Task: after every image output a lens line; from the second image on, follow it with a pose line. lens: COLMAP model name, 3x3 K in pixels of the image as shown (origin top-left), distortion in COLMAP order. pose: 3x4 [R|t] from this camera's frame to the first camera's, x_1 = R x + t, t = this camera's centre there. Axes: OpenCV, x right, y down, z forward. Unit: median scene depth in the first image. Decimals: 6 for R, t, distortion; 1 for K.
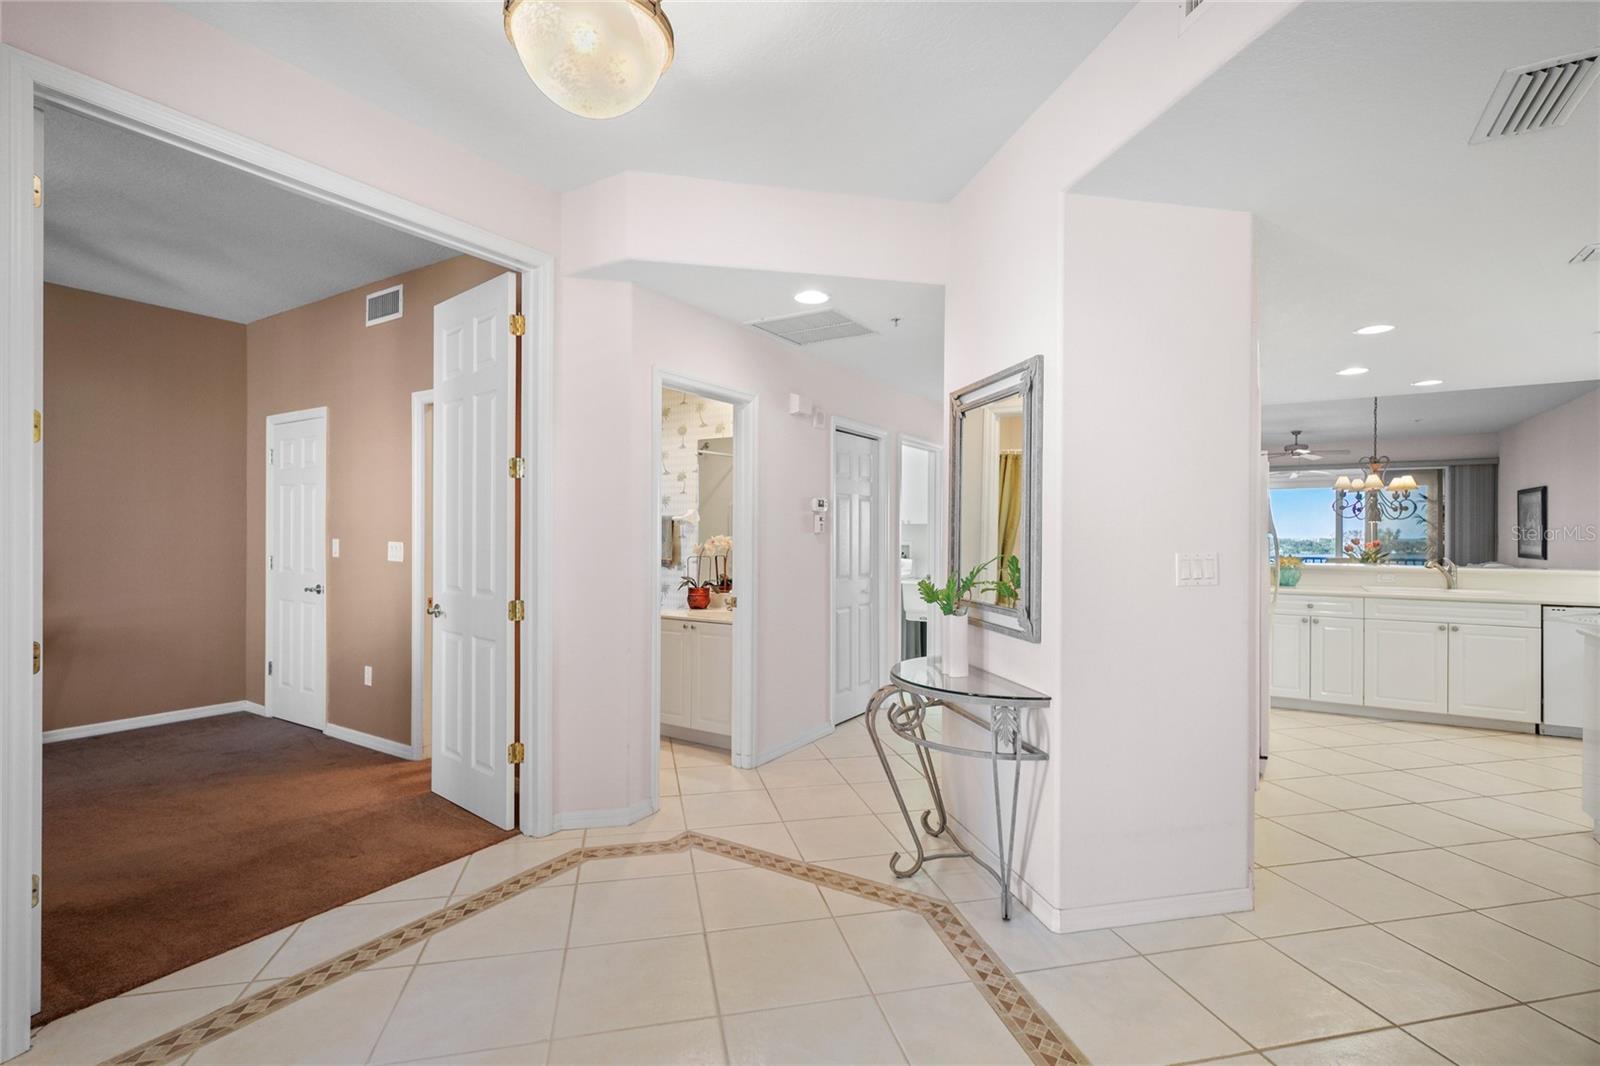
lens RADIAL K [[743.6, 0, 799.2], [0, 743.6, 533.6], [0, 0, 1]] dist [-0.000686, 0.002568]
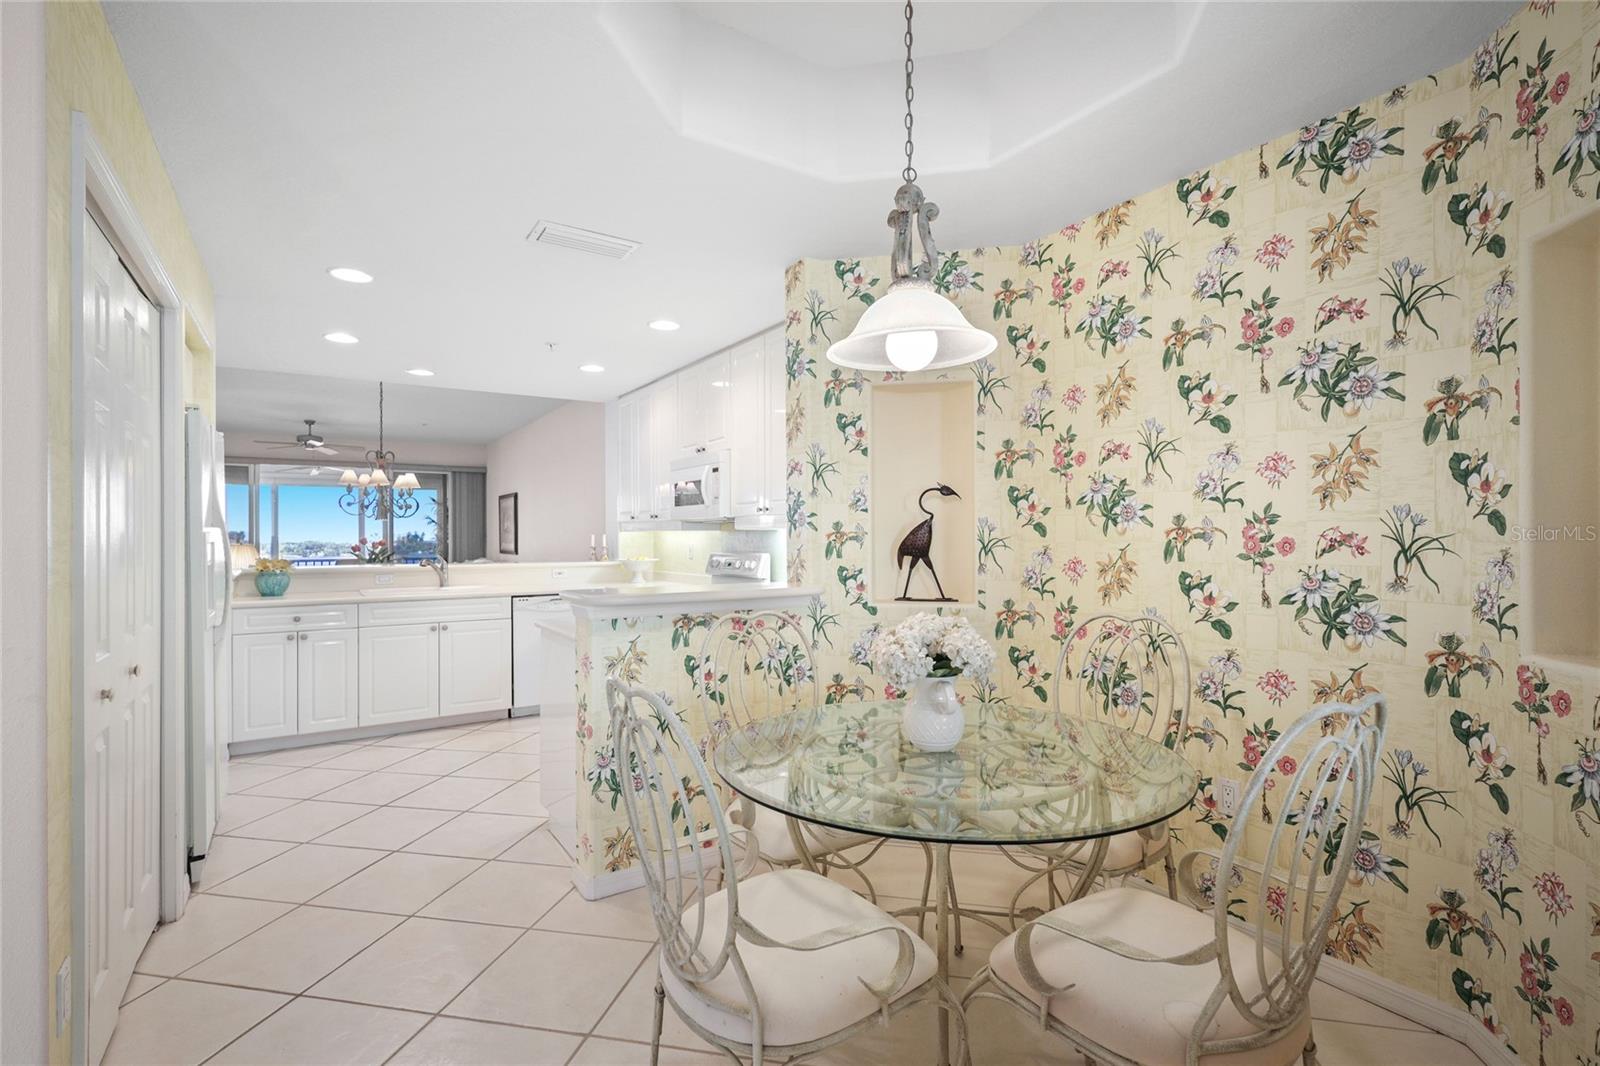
lens RADIAL K [[743.6, 0, 795.5], [0, 743.6, 535.0], [0, 0, 1]] dist [-0.000686, 0.002568]
pose [[0.415898, -0.004060, 0.909402, 0.188473], [0.006296, 0.999979, 0.001584, 0.008152], [-0.909389, 0.005067, 0.415915, 0.178728]]
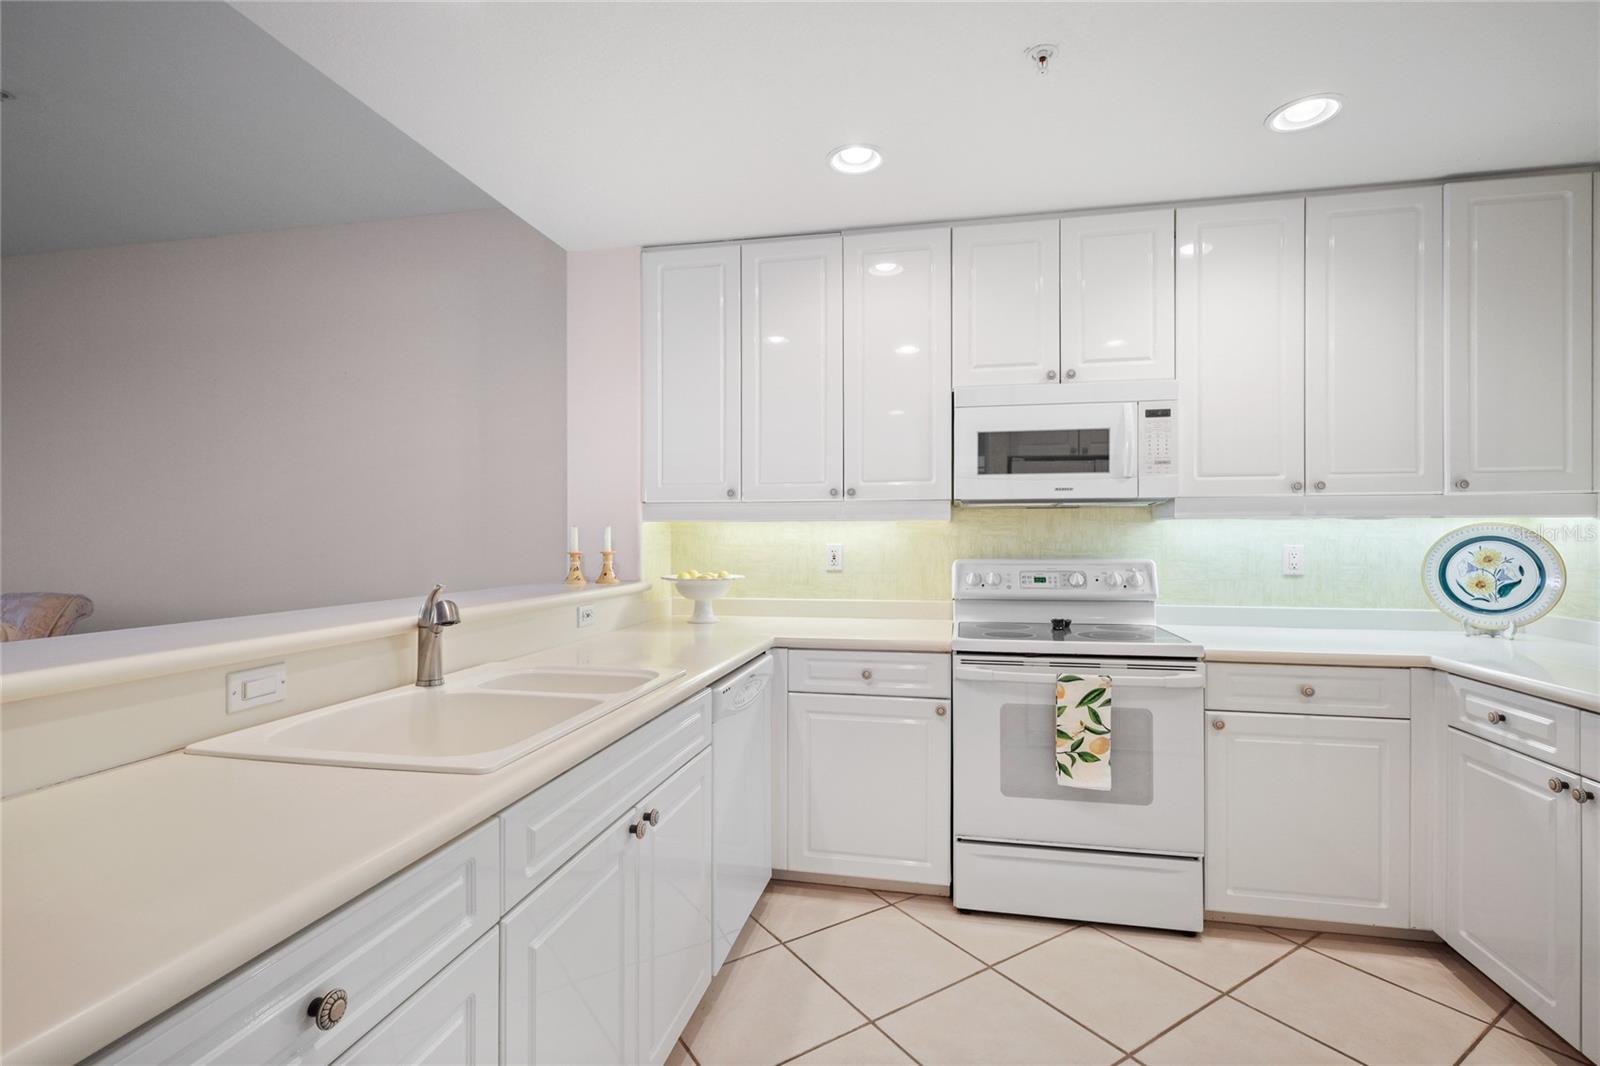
lens RADIAL K [[743.6, 0, 798.0], [0, 743.6, 538.5], [0, 0, 1]] dist [-0.000686, 0.002568]
pose [[-0.350785, -0.006554, 0.936433, 0.572574], [-0.000217, 0.999976, 0.006918, 0.012413], [-0.936456, 0.002223, -0.350778, 1.041810]]
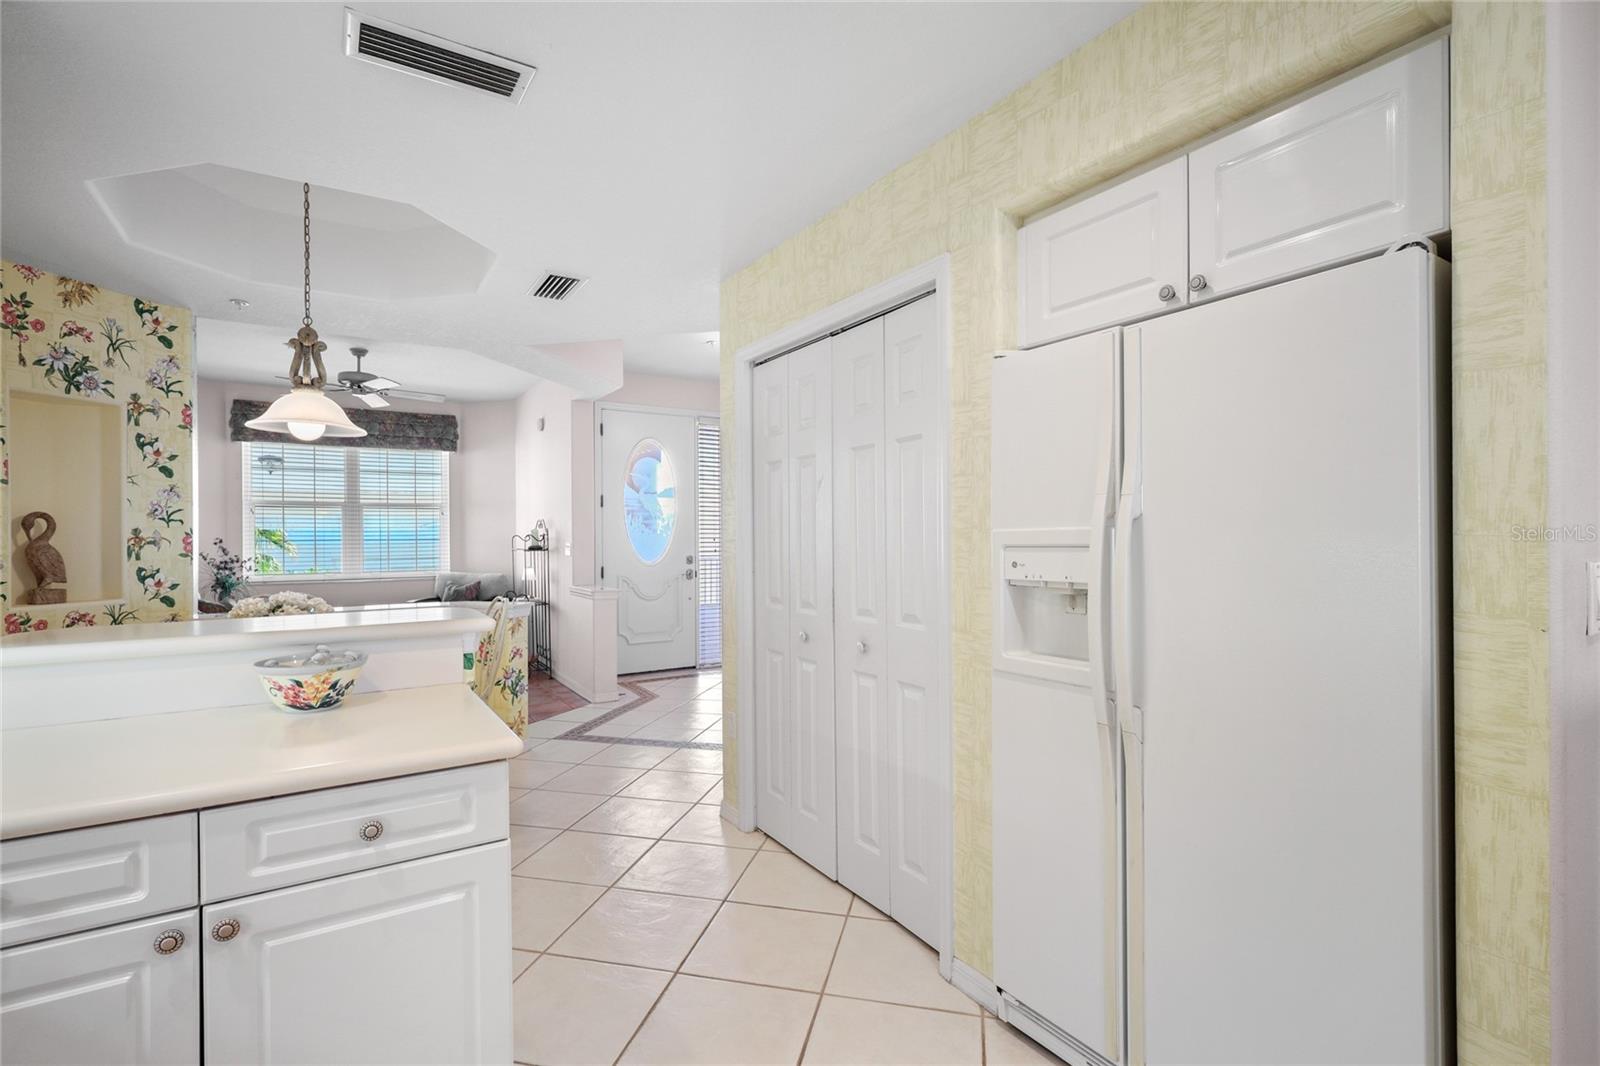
lens RADIAL K [[743.6, 0, 792.4], [0, 743.6, 536.1], [0, 0, 1]] dist [-0.000686, 0.002568]
pose [[-0.434069, -0.000037, -0.900880, 0.885155], [0.004029, 0.999990, -0.001983, 0.008246], [0.900870, -0.004491, -0.434065, 0.862085]]
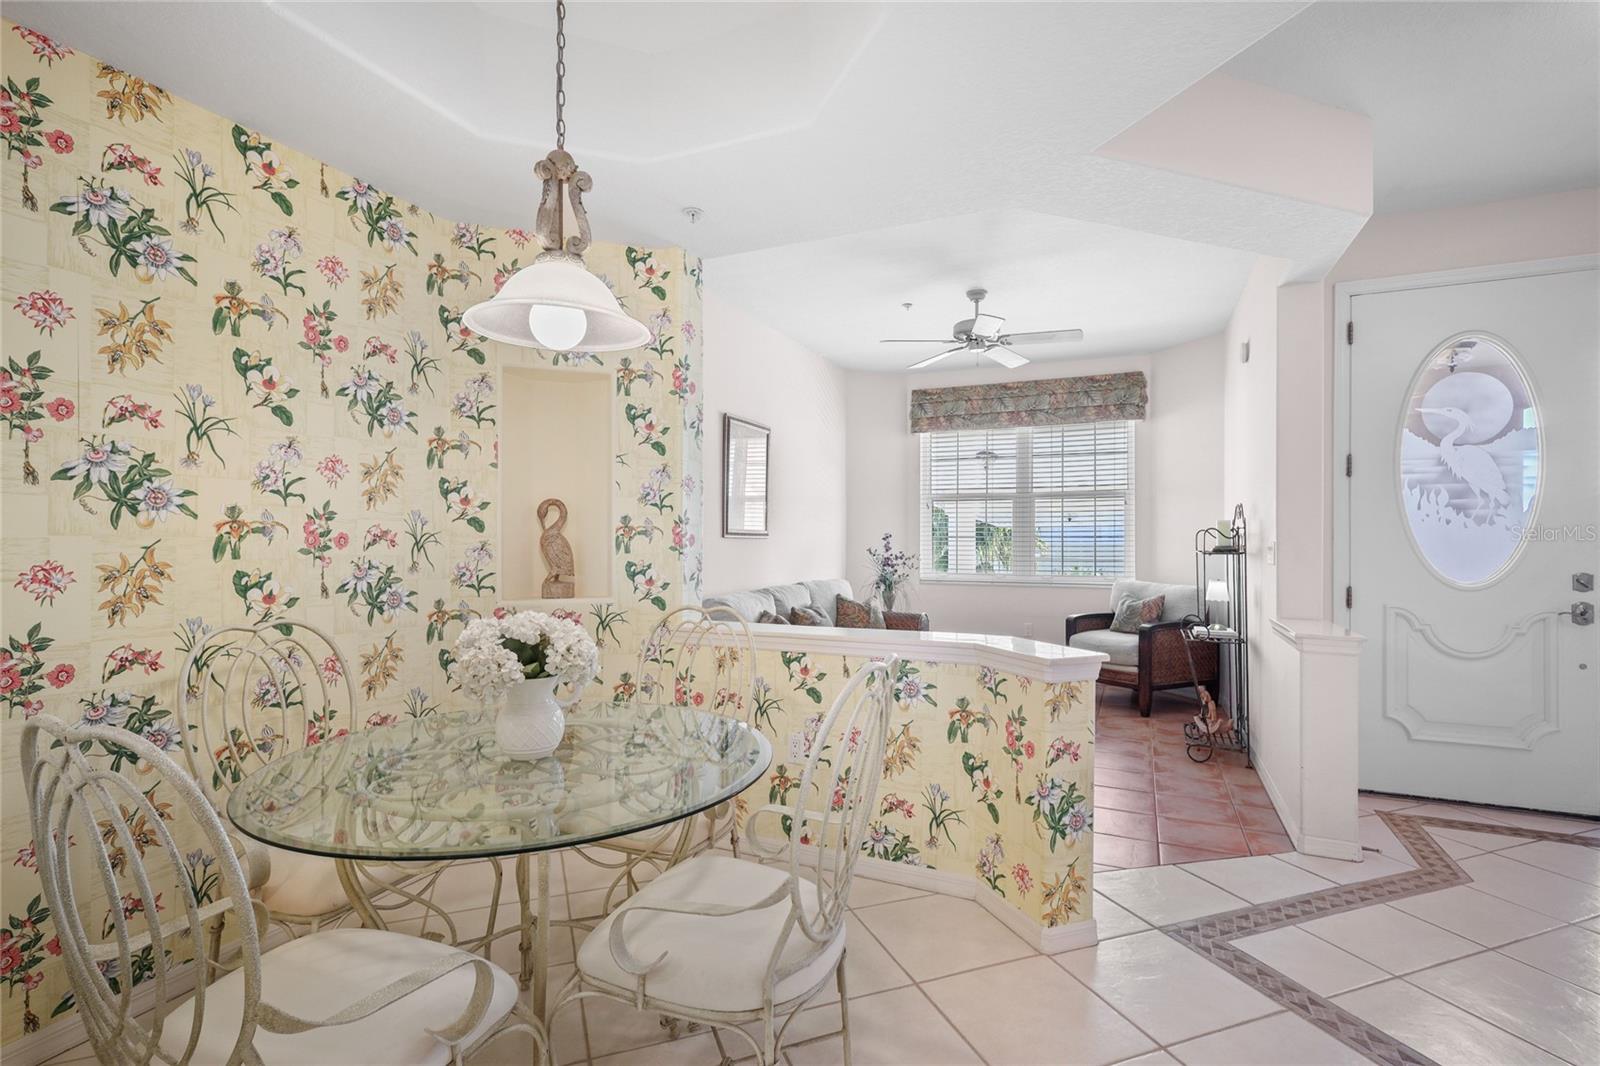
lens RADIAL K [[743.6, 0, 808.6], [0, 743.6, 540.0], [0, 0, 1]] dist [-0.000686, 0.002568]
pose [[-0.988480, -0.003856, -0.151303, 0.470125], [-0.004150, 0.999990, 0.001630, 0.014697], [0.151295, 0.002239, -0.988486, 0.616614]]
